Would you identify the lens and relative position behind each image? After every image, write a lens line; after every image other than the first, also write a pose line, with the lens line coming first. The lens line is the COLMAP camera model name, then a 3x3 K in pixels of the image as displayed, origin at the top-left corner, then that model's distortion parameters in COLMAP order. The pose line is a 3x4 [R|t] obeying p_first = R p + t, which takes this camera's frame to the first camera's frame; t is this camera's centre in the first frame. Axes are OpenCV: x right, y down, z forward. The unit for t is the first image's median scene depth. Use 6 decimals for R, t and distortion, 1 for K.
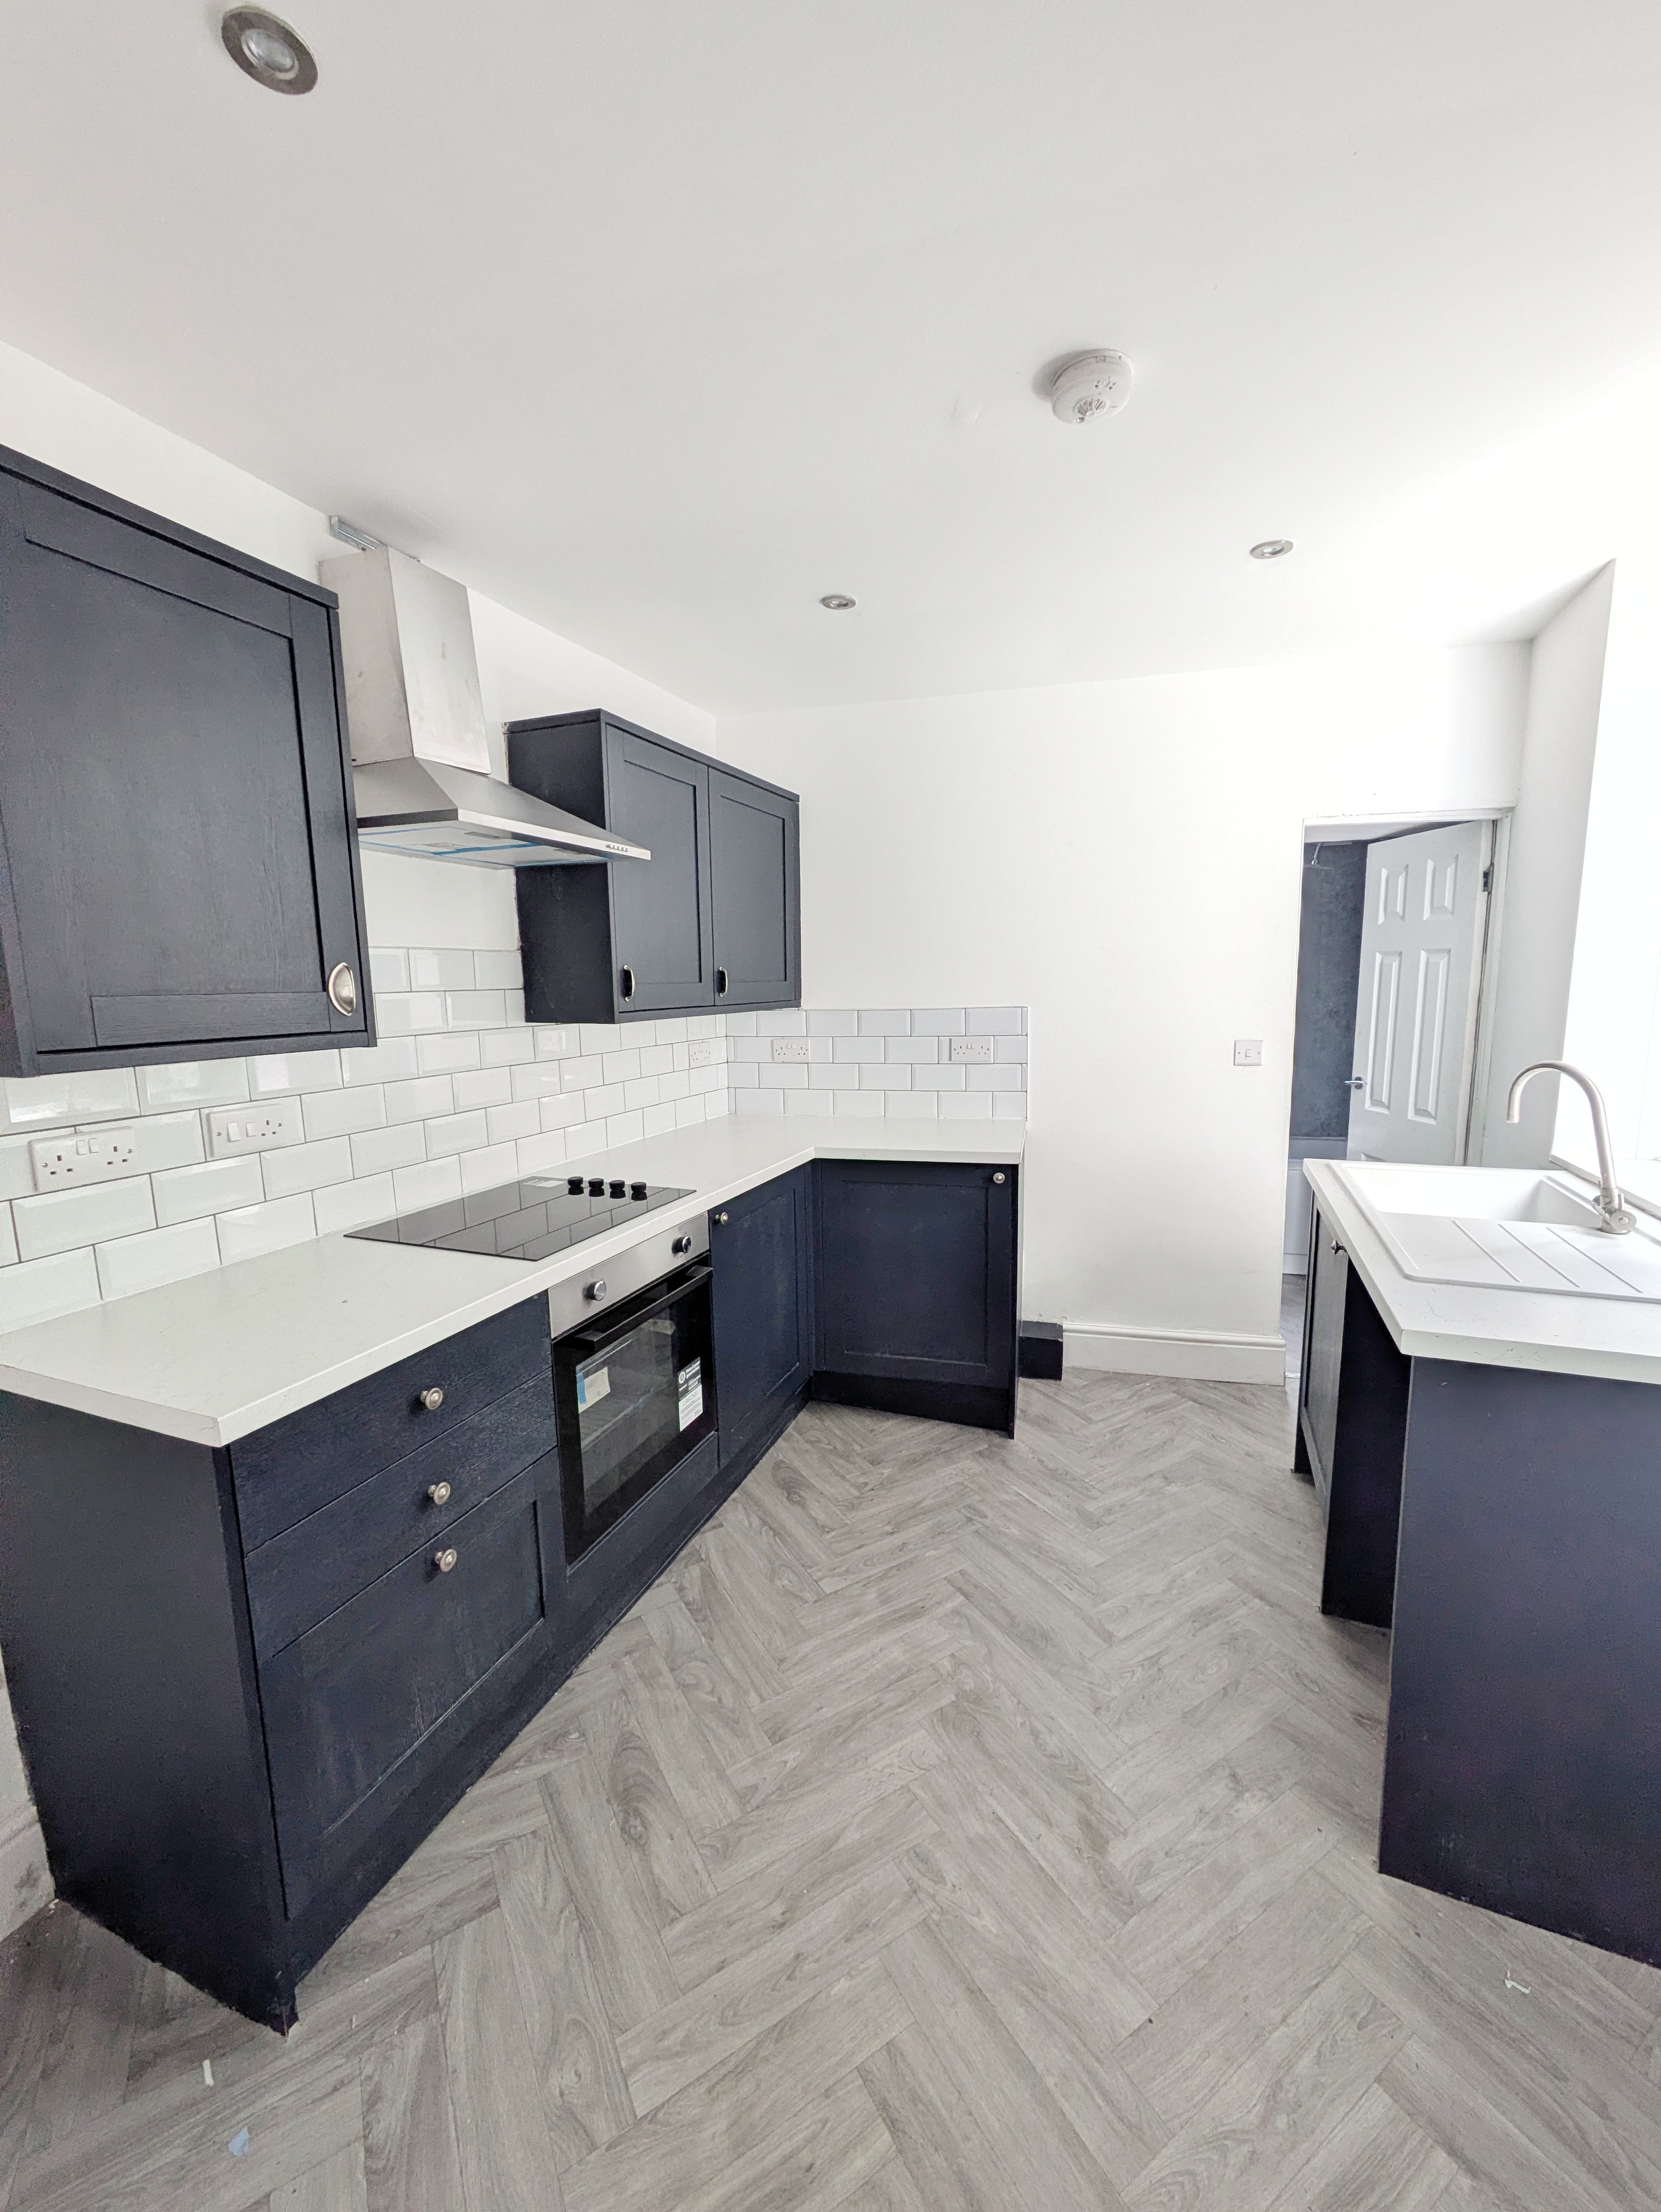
lens RADIAL K [[874.5, 0, 828.5], [0, 874.5, 1109.9], [0, 0, 1]] dist [-0.003185, 0.005368]
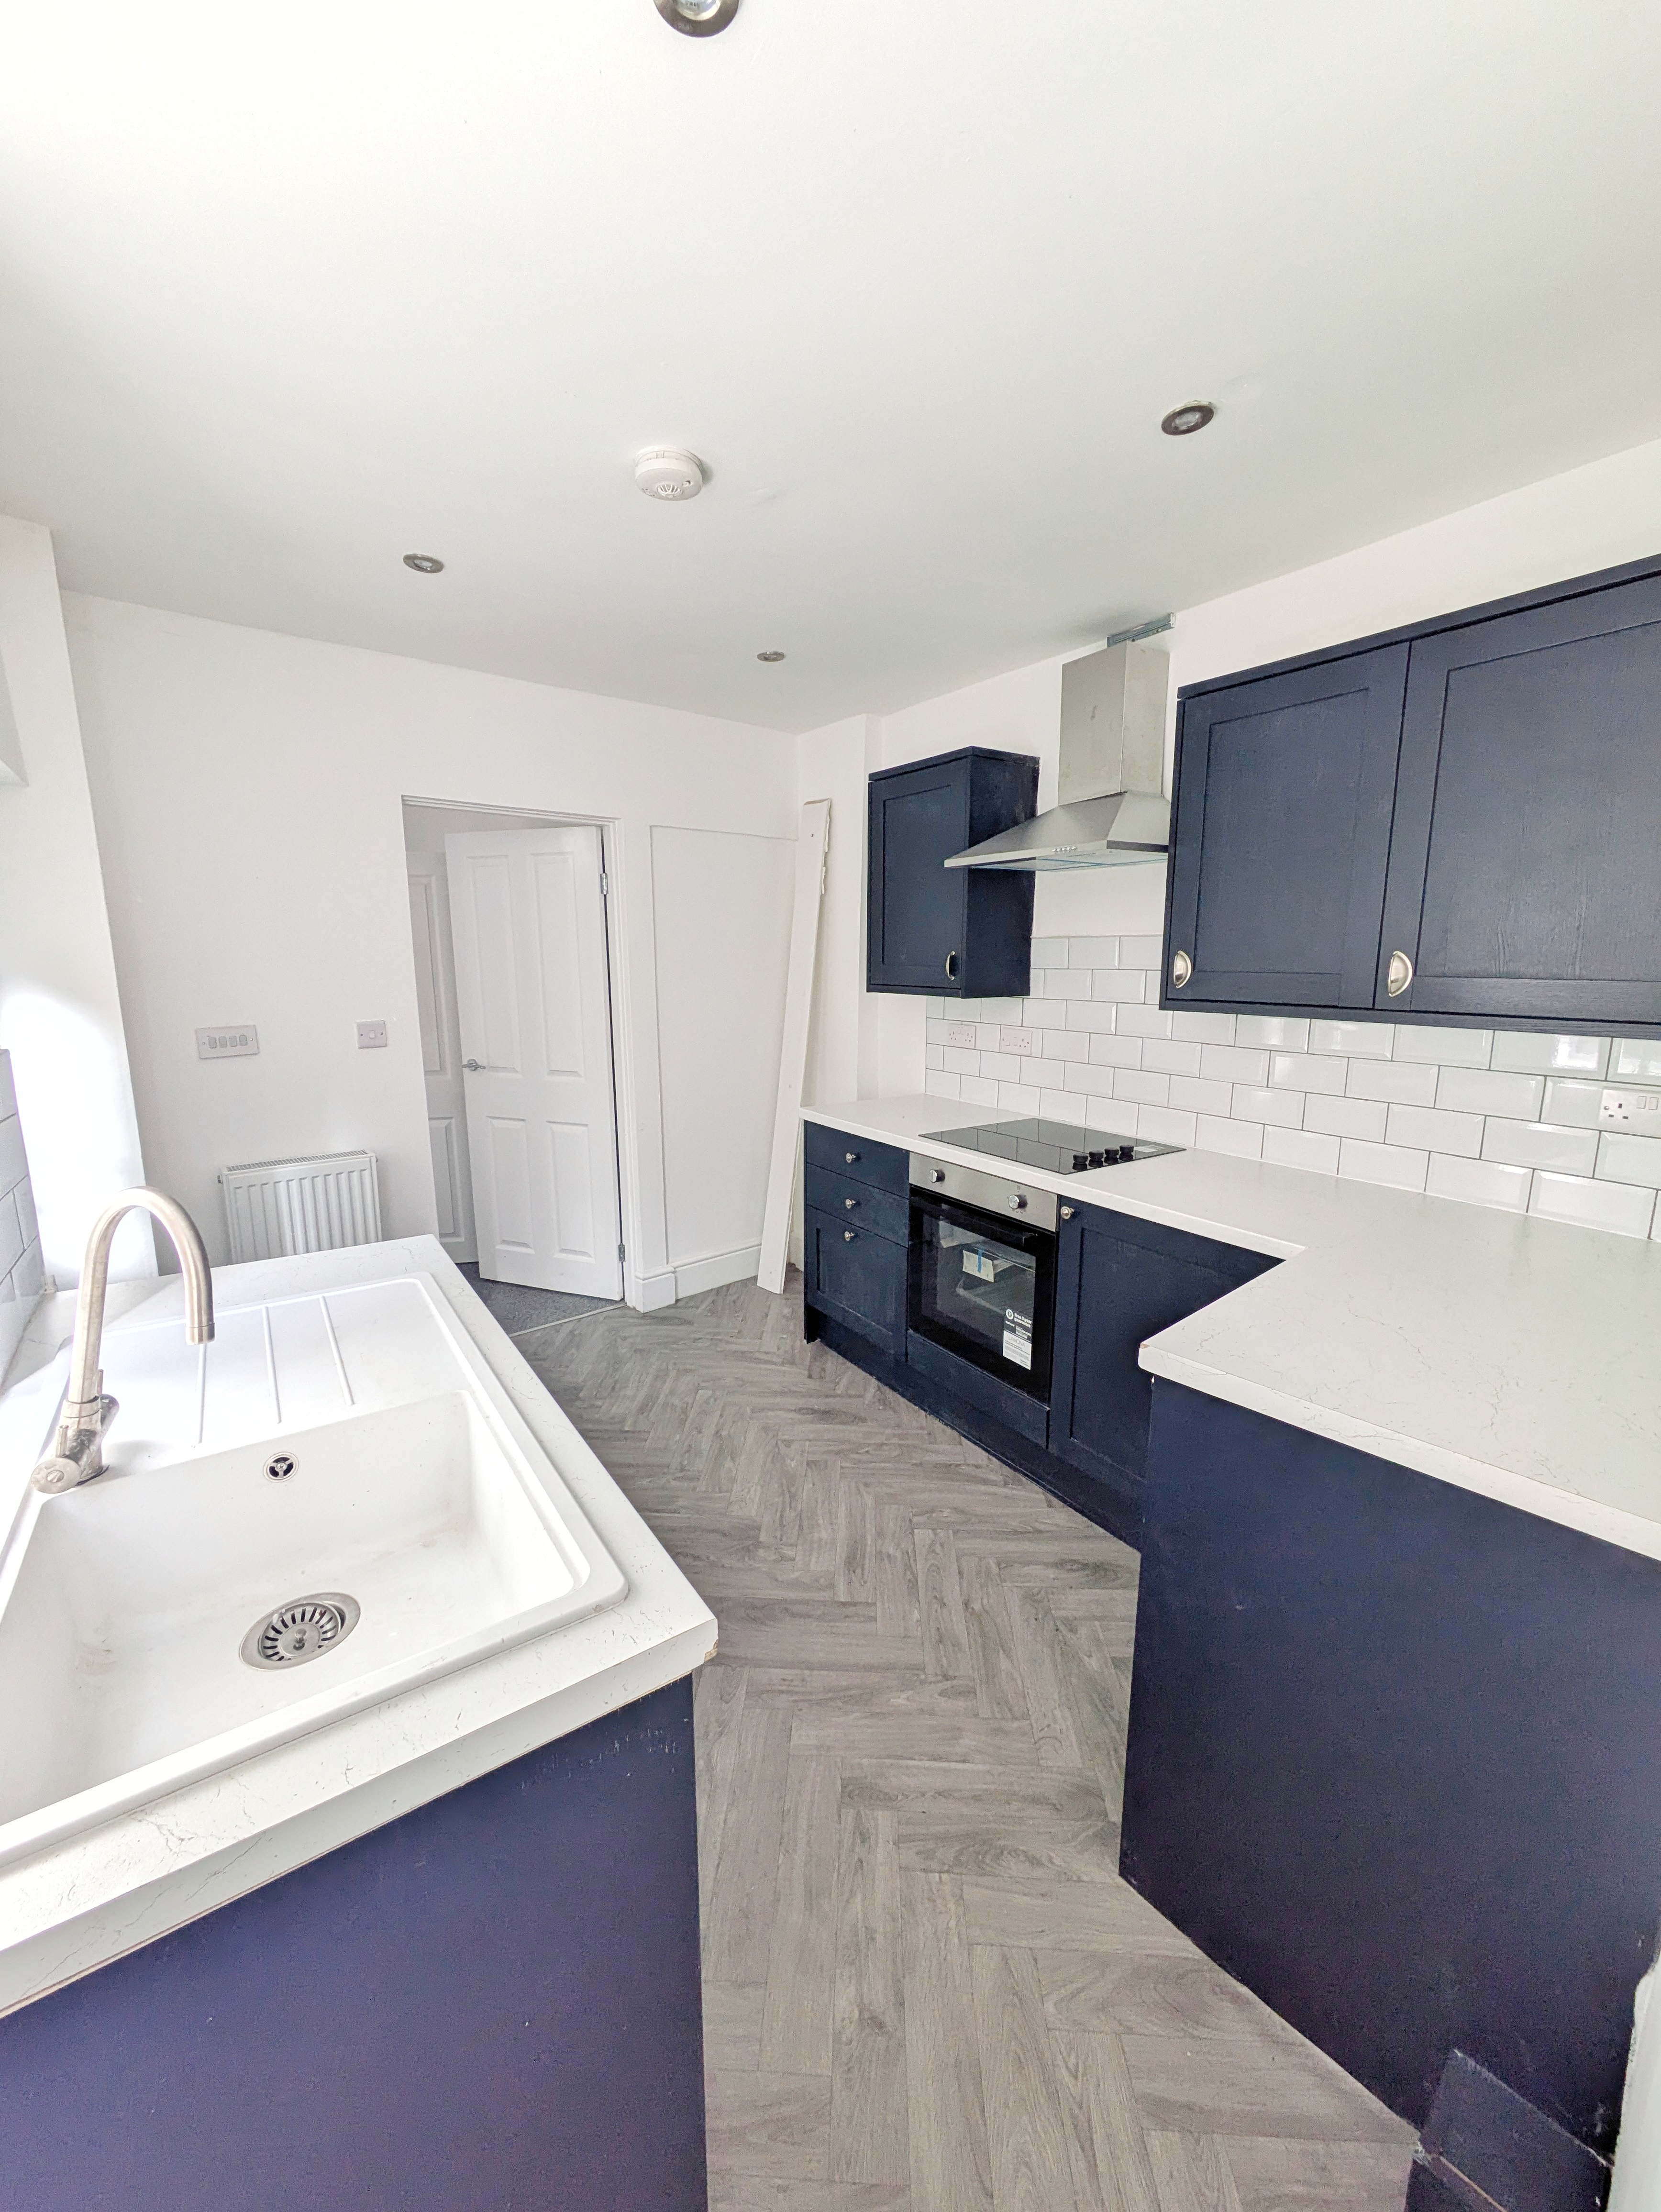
lens RADIAL K [[874.5, 0, 828.5], [0, 874.5, 1109.9], [0, 0, 1]] dist [-0.003185, 0.005368]
pose [[-0.552186, 0.166605, -0.816905, 1.014542], [-0.110182, 0.956653, 0.269584, -0.227512], [0.826409, 0.238869, -0.509893, 1.193189]]
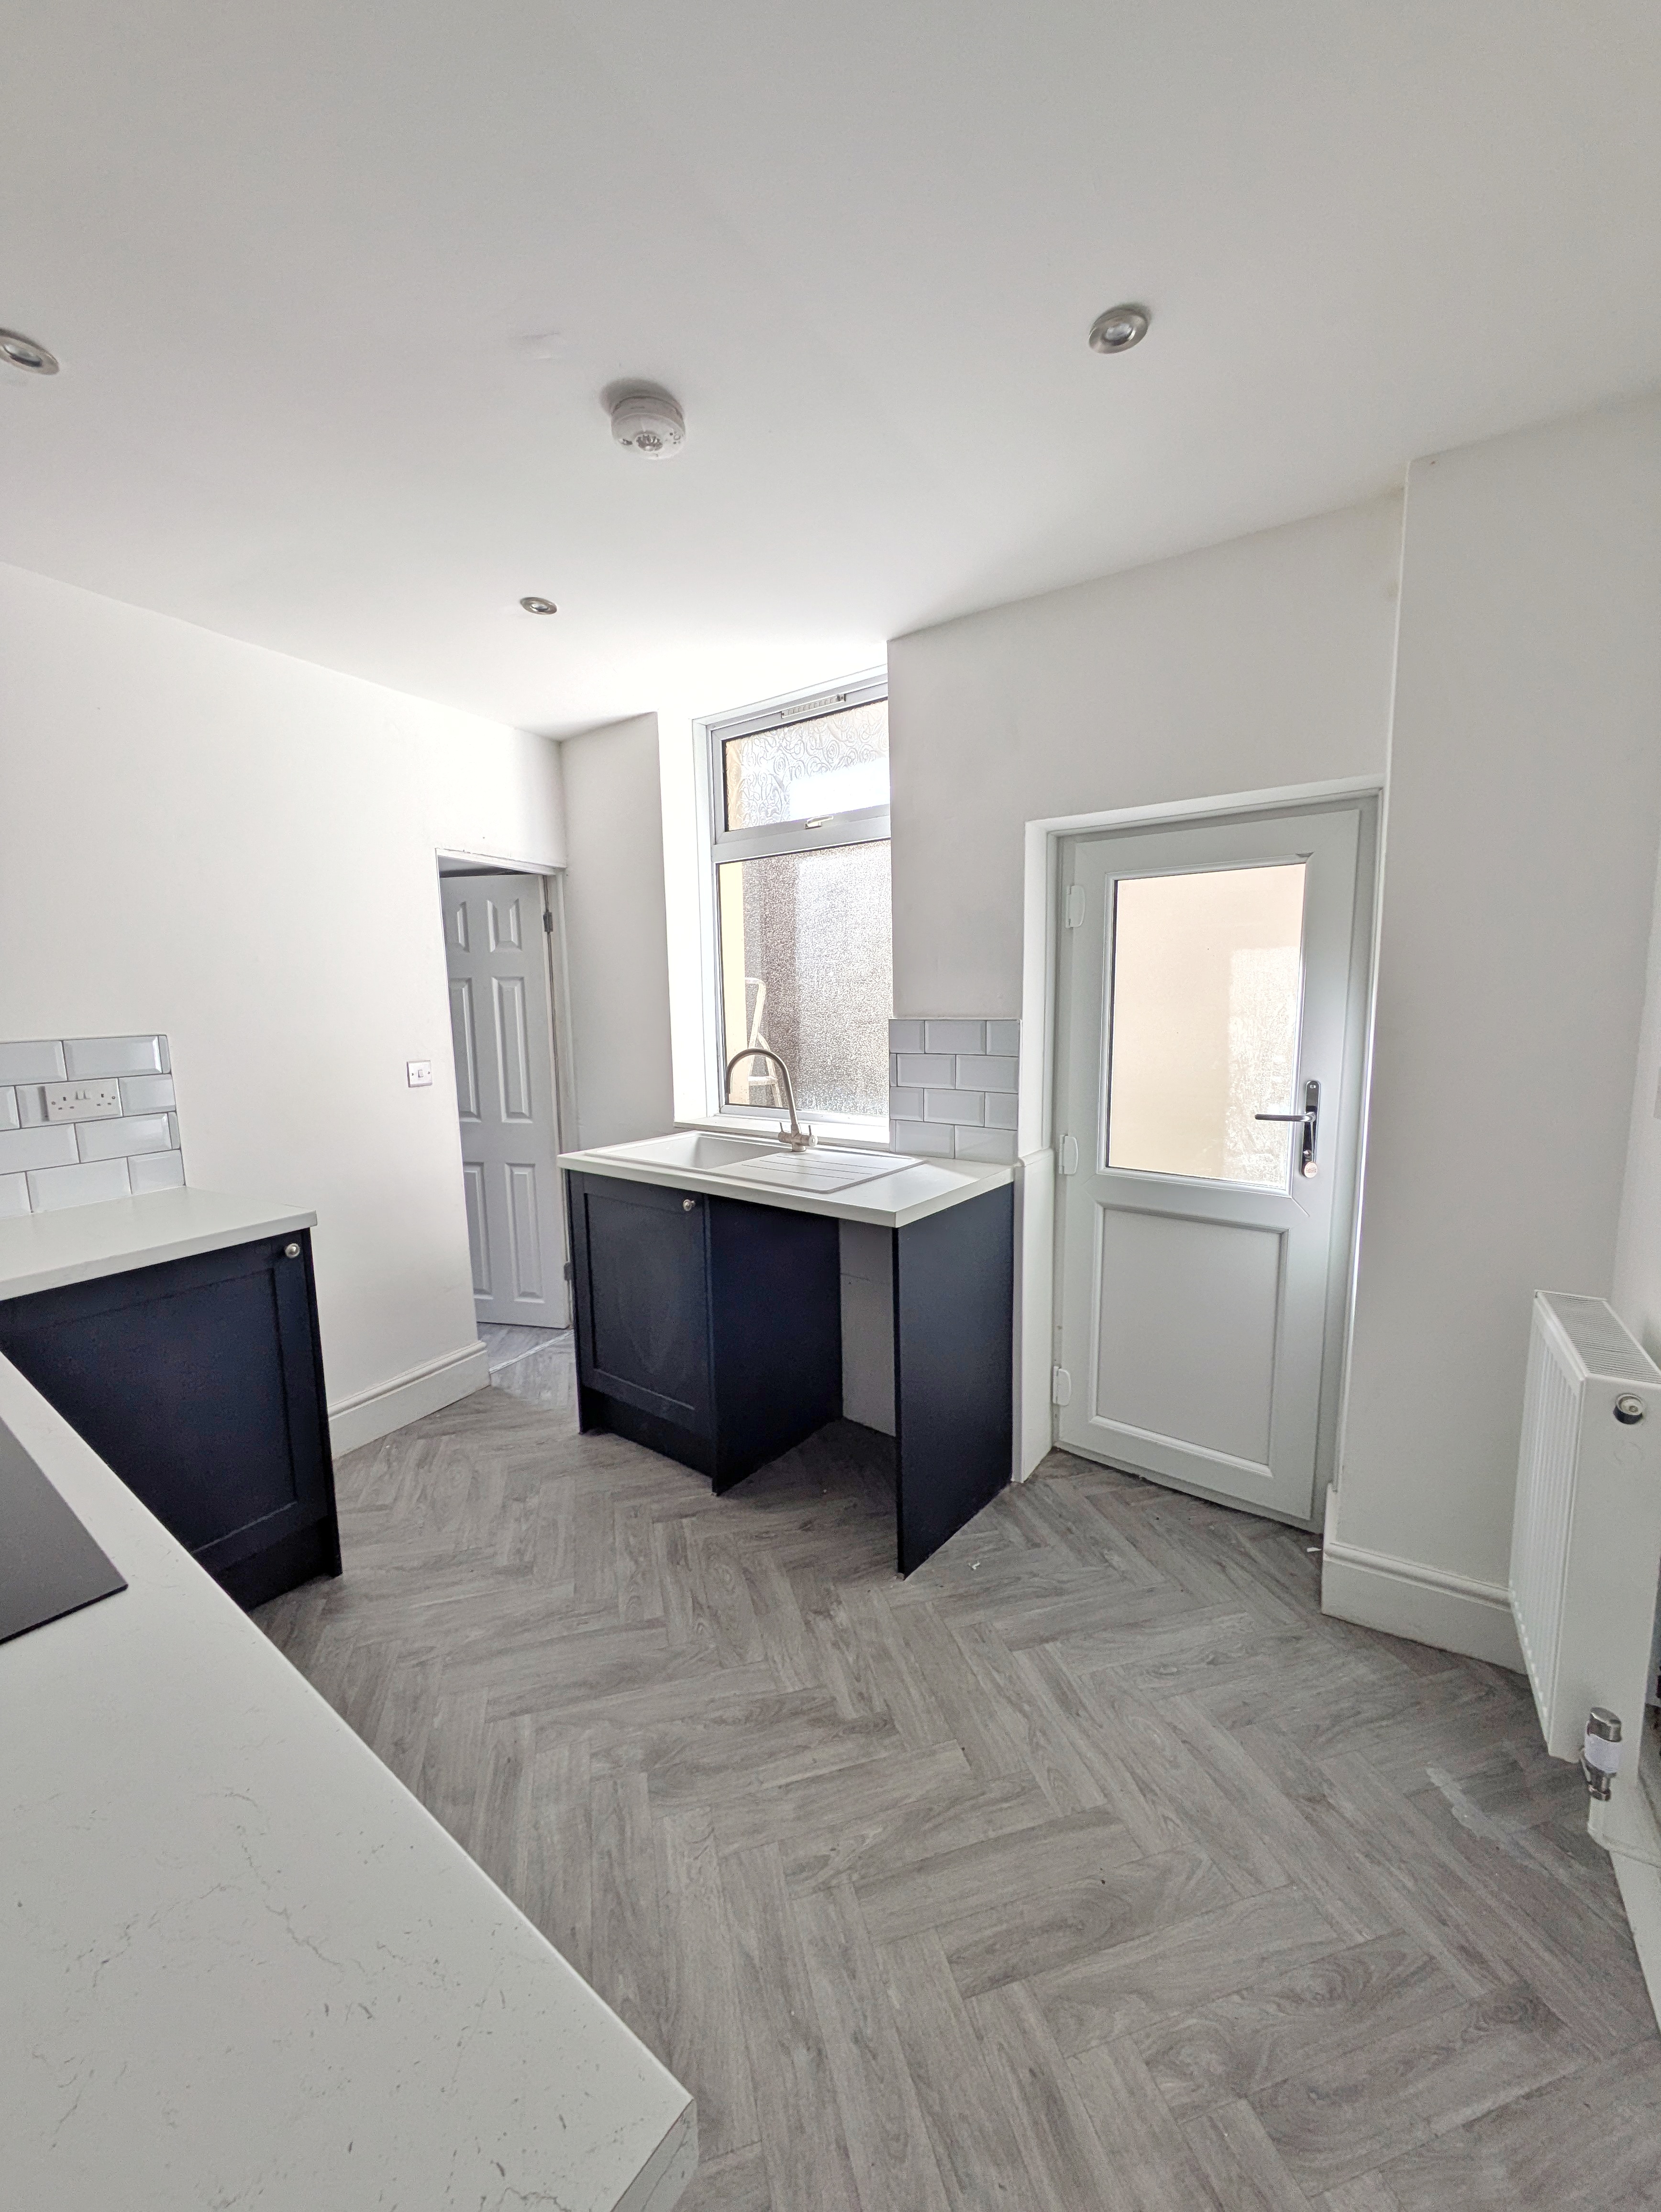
lens RADIAL K [[874.5, 0, 828.5], [0, 874.5, 1109.9], [0, 0, 1]] dist [-0.003185, 0.005368]
pose [[0.266312, -0.109462, 0.957651, -0.682923], [0.153096, 0.985722, 0.070096, -0.043673], [-0.951651, 0.127946, 0.279268, 0.549049]]
